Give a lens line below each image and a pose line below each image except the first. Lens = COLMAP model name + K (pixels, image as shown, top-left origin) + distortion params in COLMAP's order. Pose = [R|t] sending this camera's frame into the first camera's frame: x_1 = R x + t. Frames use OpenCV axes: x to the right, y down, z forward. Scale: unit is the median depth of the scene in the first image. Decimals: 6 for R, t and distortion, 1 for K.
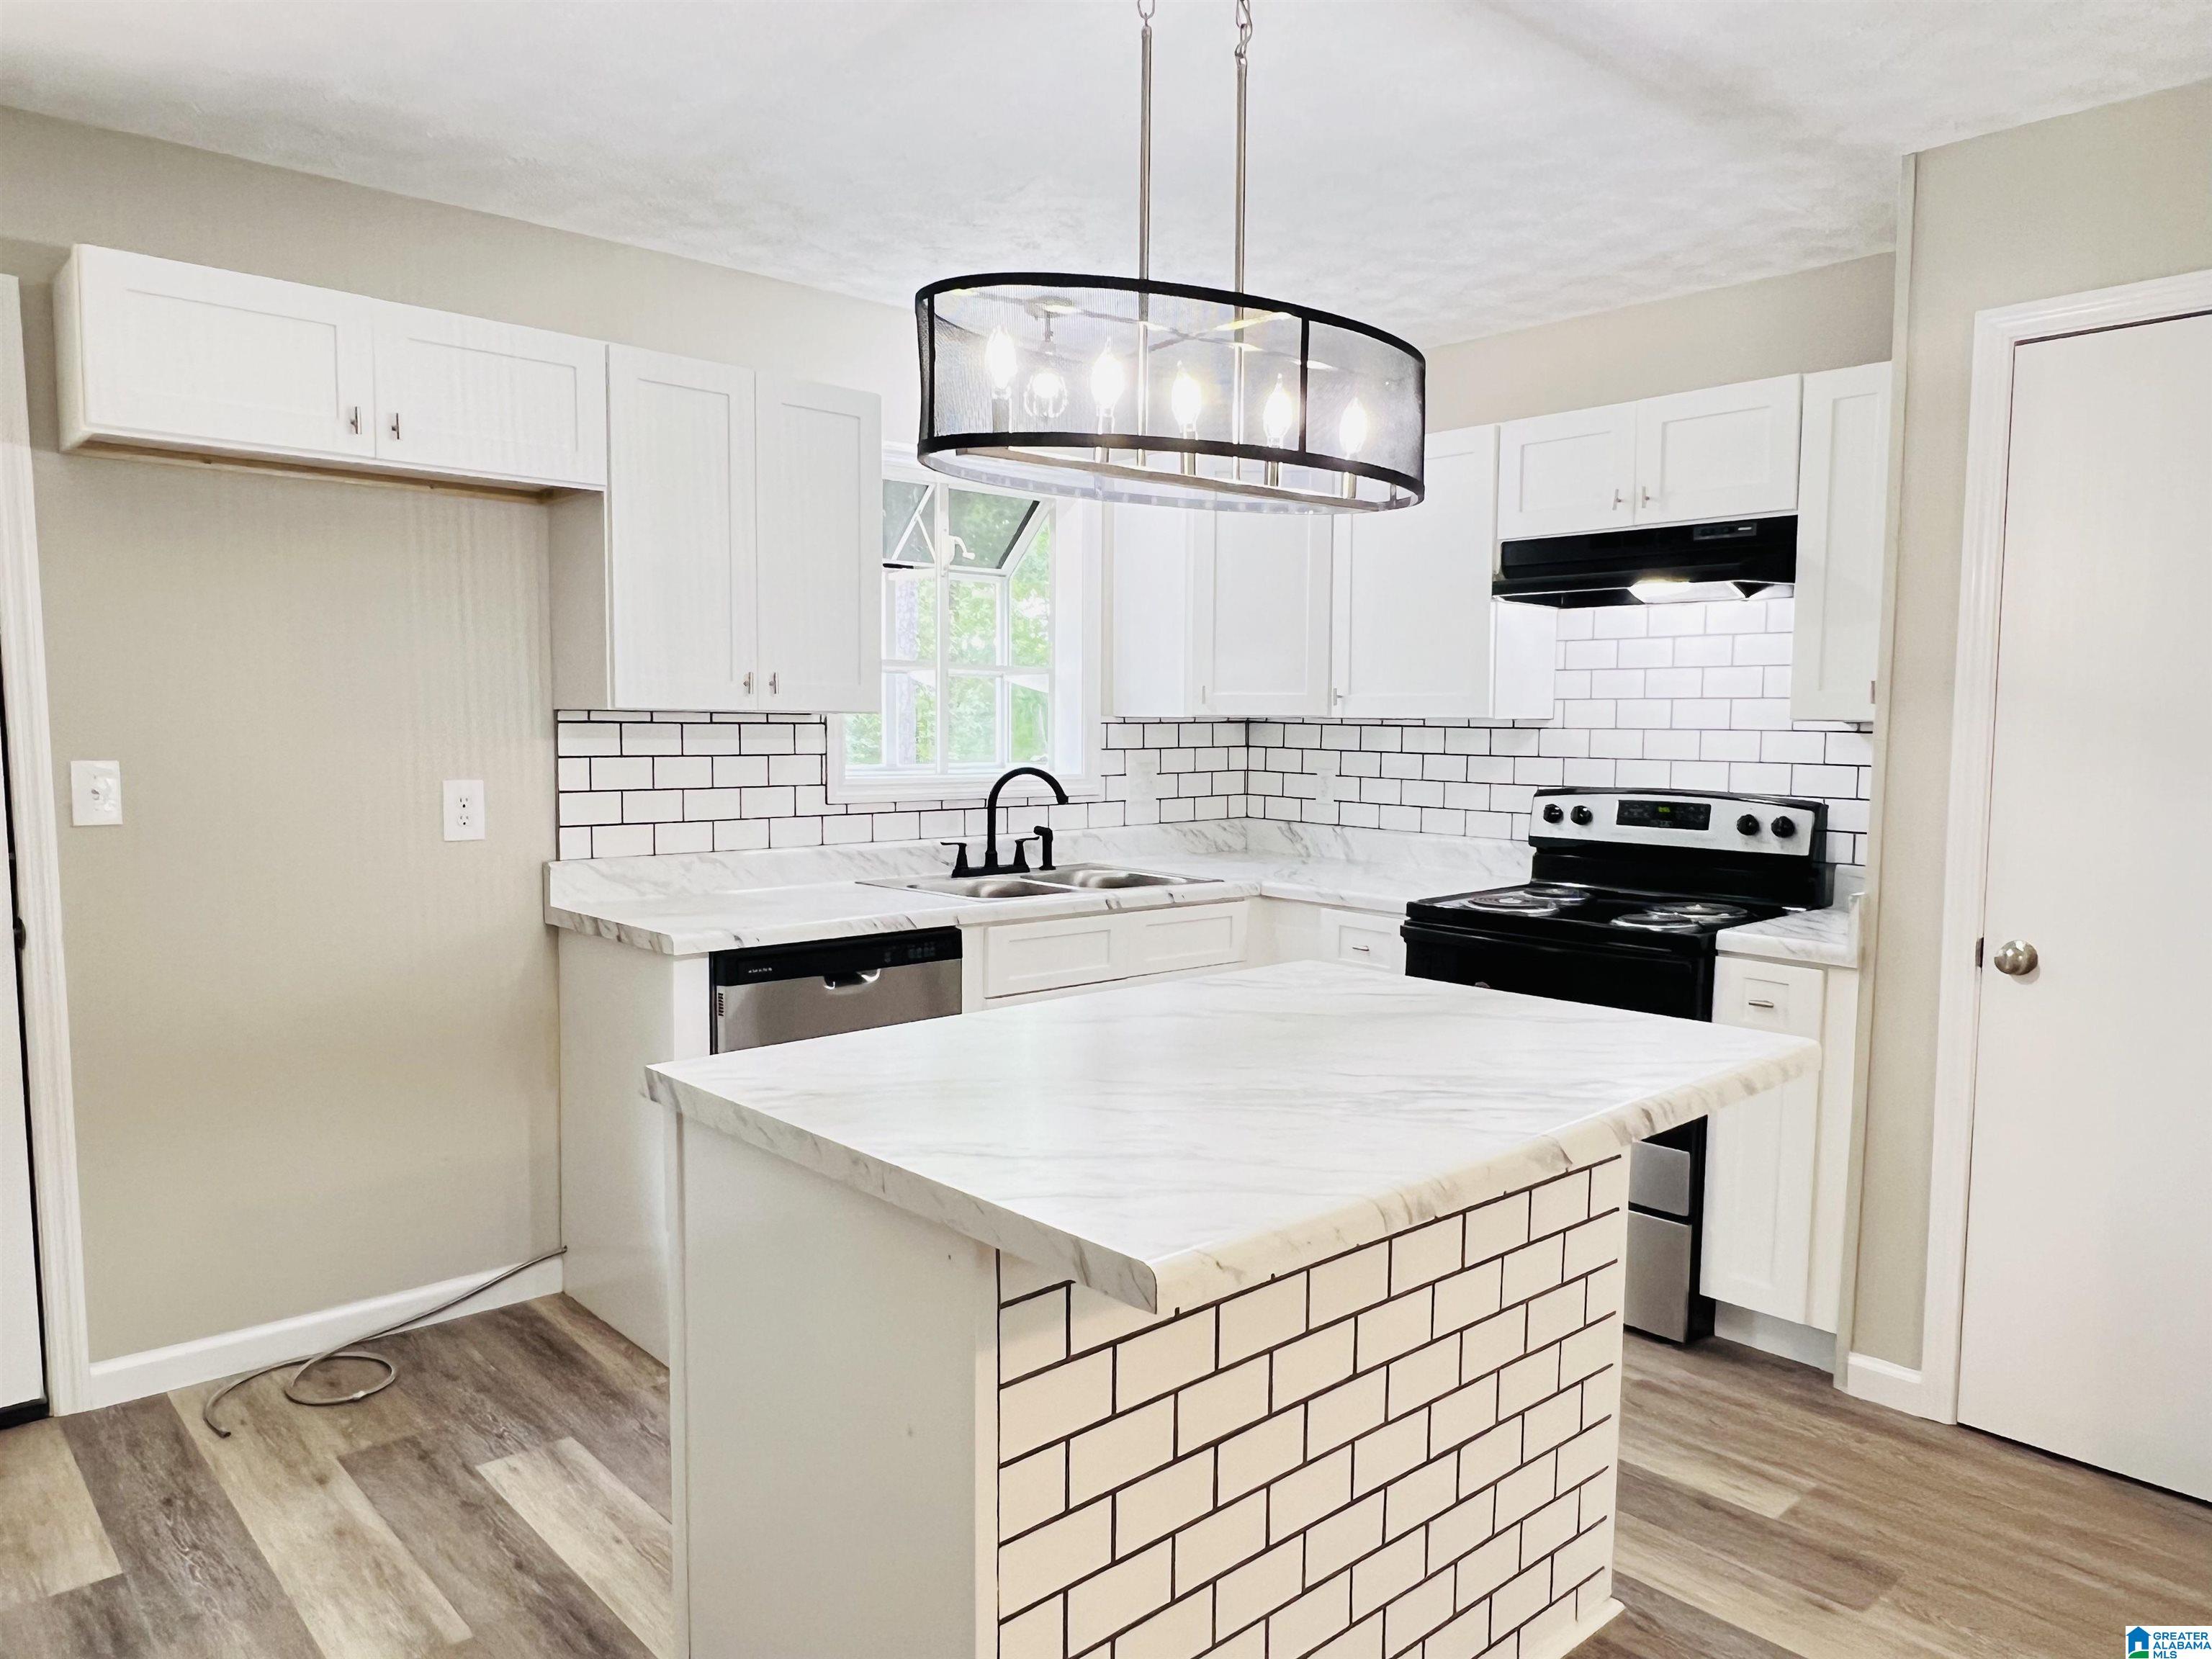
lens RADIAL K [[1491.6, 0, 1105.7], [0, 1491.6, 840.3], [0, 0, 1]] dist [-0.004384, -0.001265]
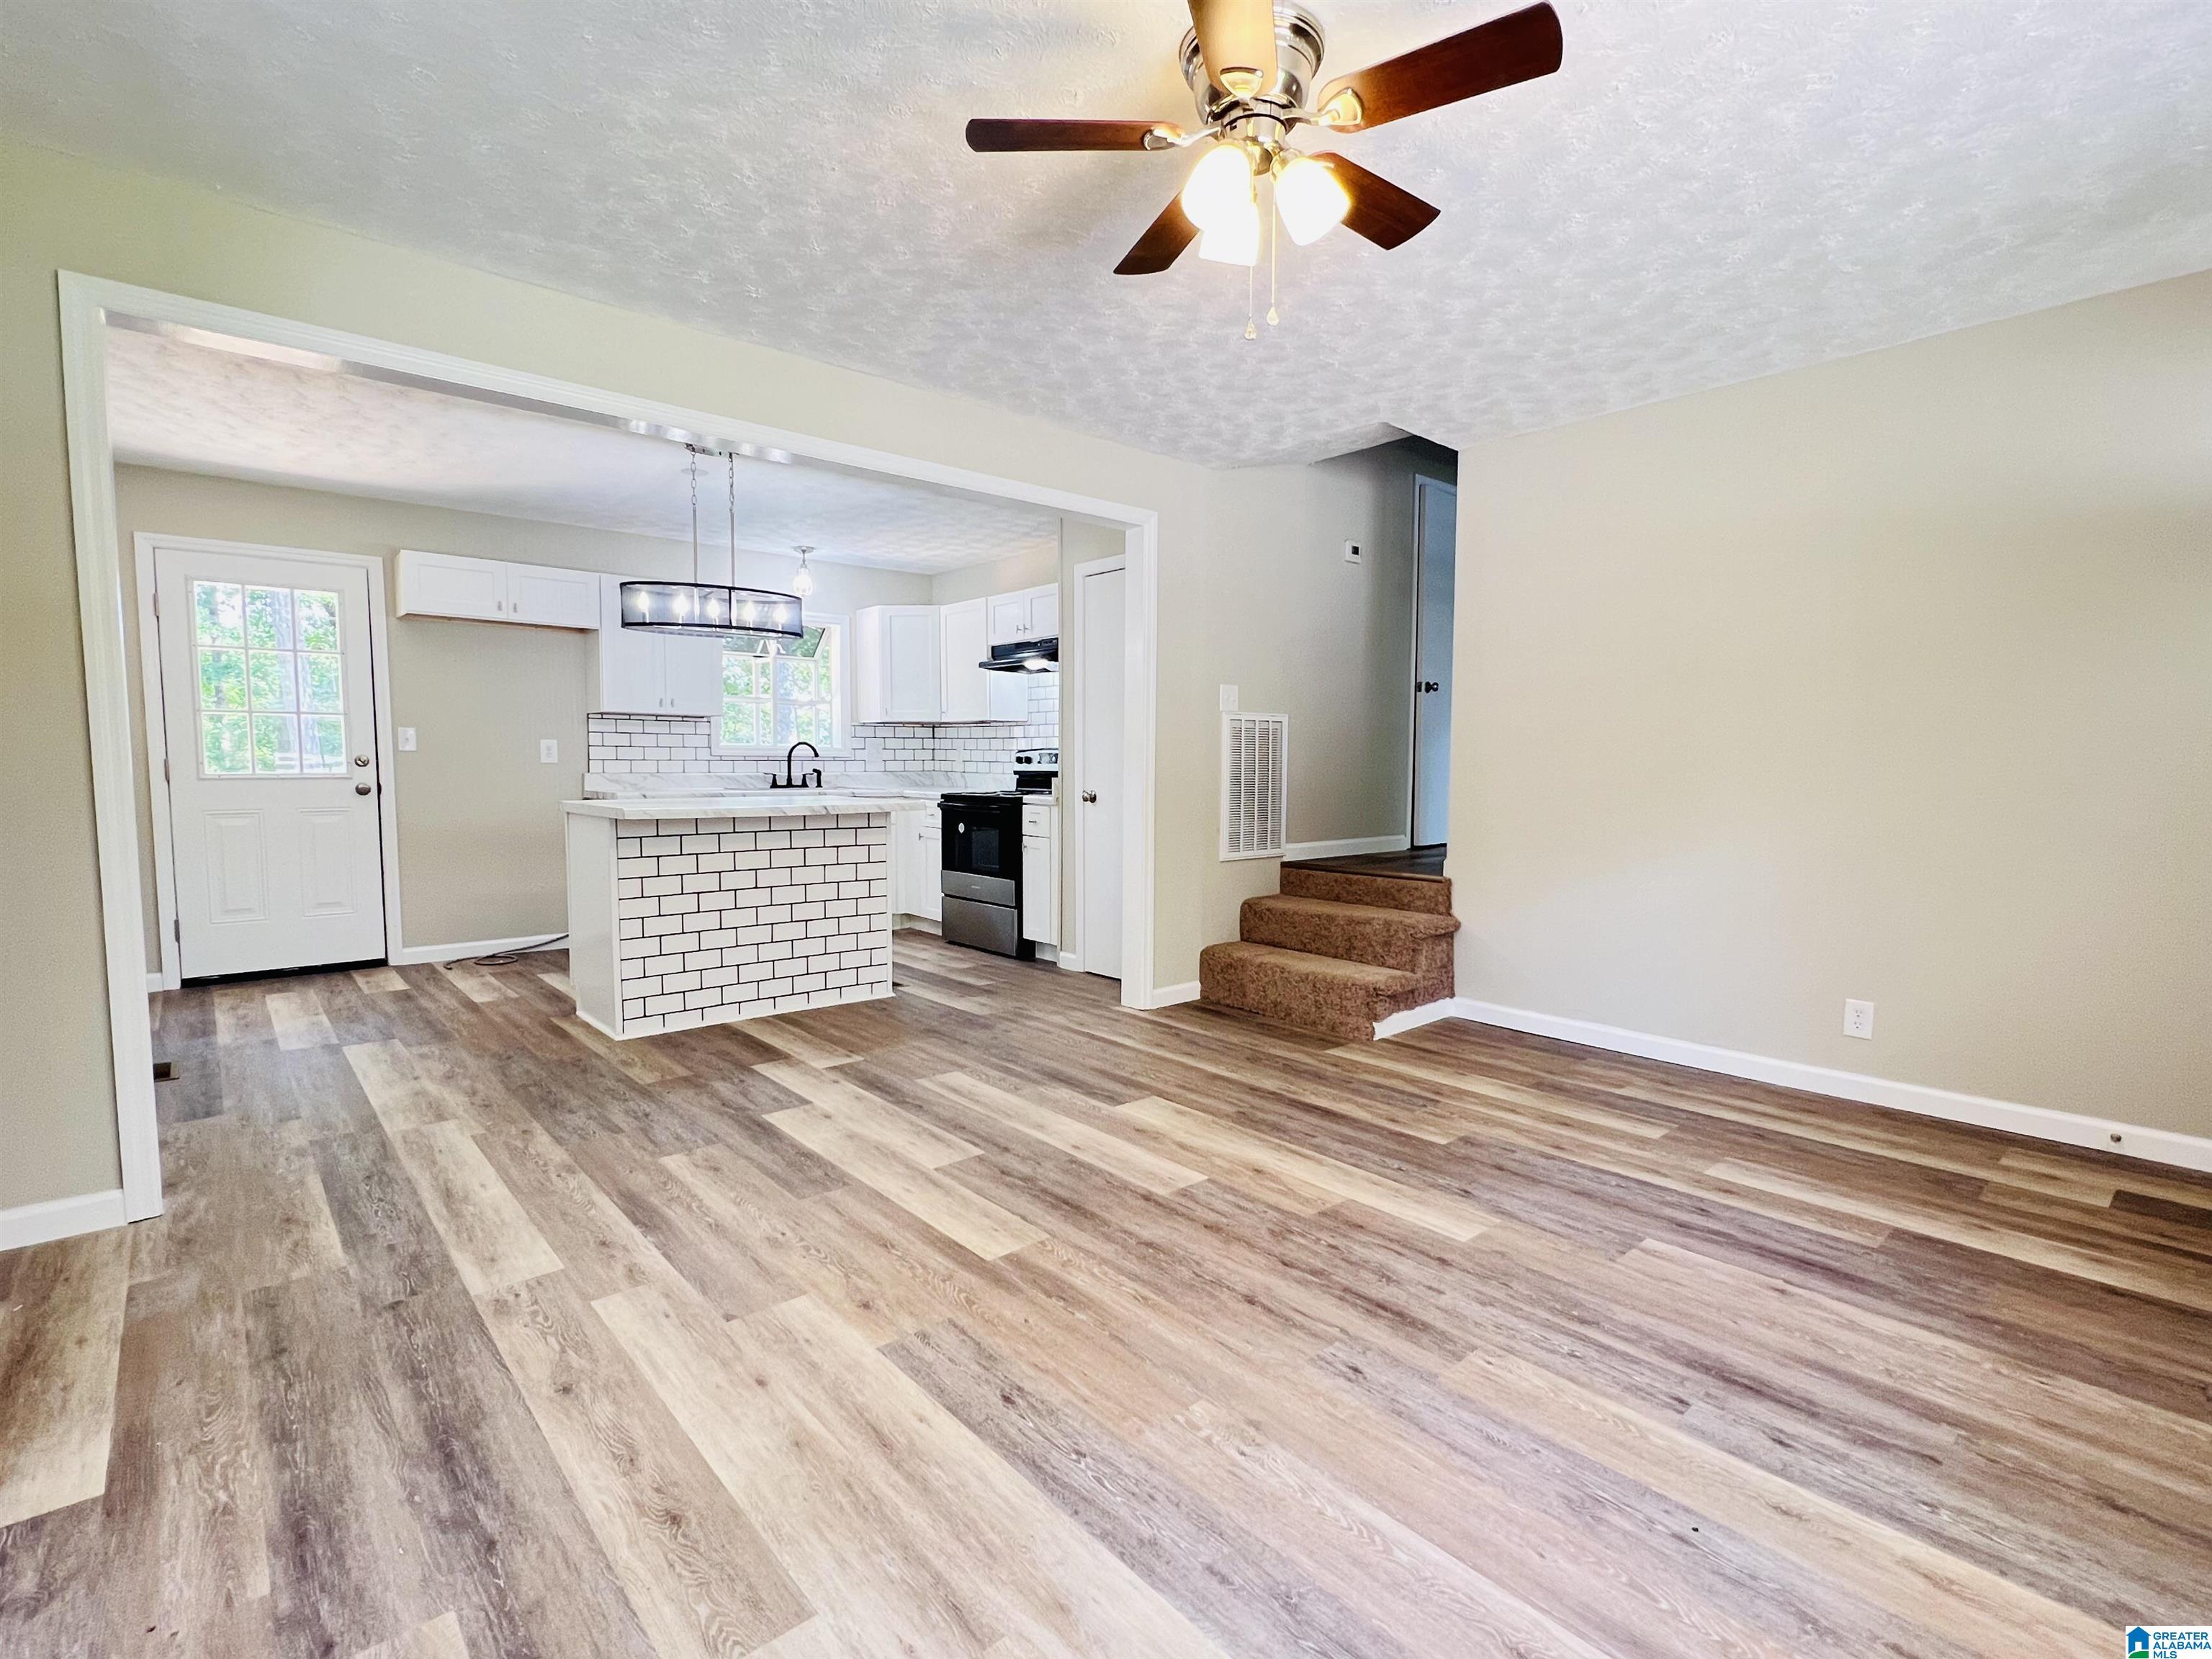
lens RADIAL K [[1049.7, 0, 1106.0], [0, 1049.7, 829.5], [0, 0, 1]] dist [0.004080, 0.000356]
pose [[0.999729, -0.000308, -0.023288, 0.518576], [-0.000088, 0.999856, -0.016998, 0.131170], [0.023290, 0.016996, 0.999584, -0.716497]]
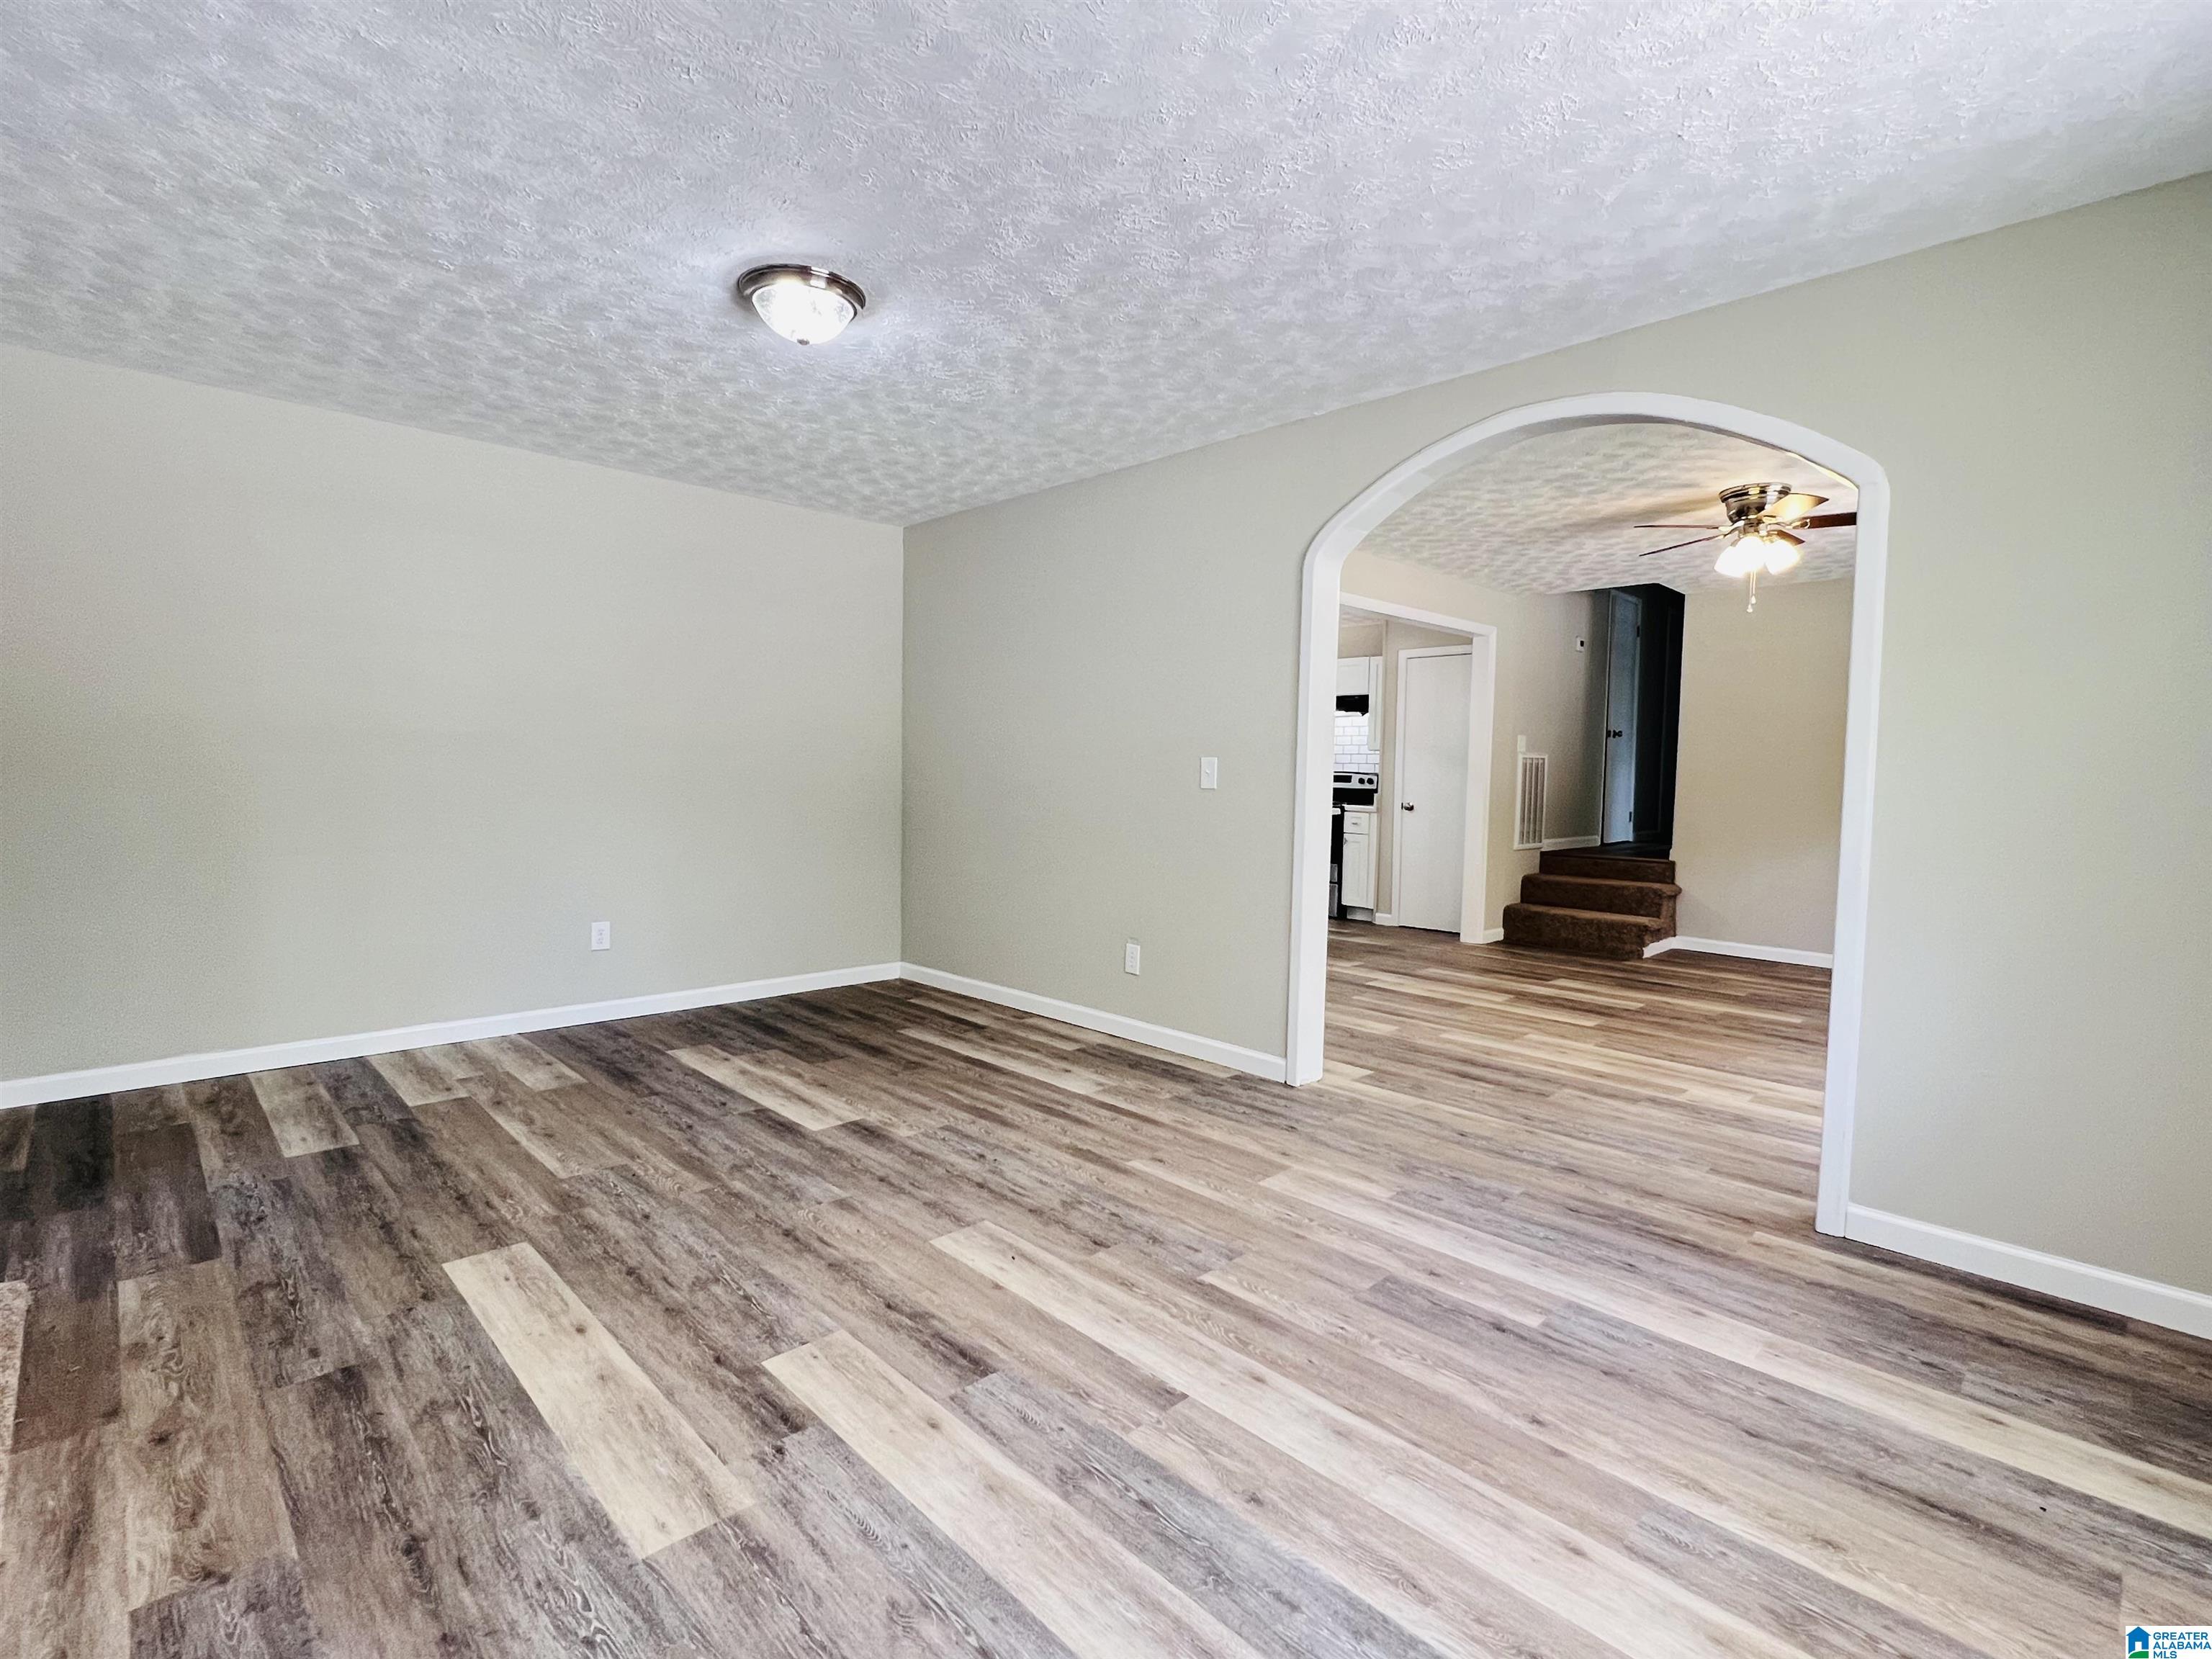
lens RADIAL K [[1038.7, 0, 1106.0], [0, 1038.7, 829.5], [0, 0, 1]] dist [-0.044094, -0.000078]
pose [[0.999611, 0.012738, 0.024808, -0.220428], [-0.012005, 0.999494, -0.029460, 0.177680], [-0.025170, 0.029151, 0.999258, -1.370970]]
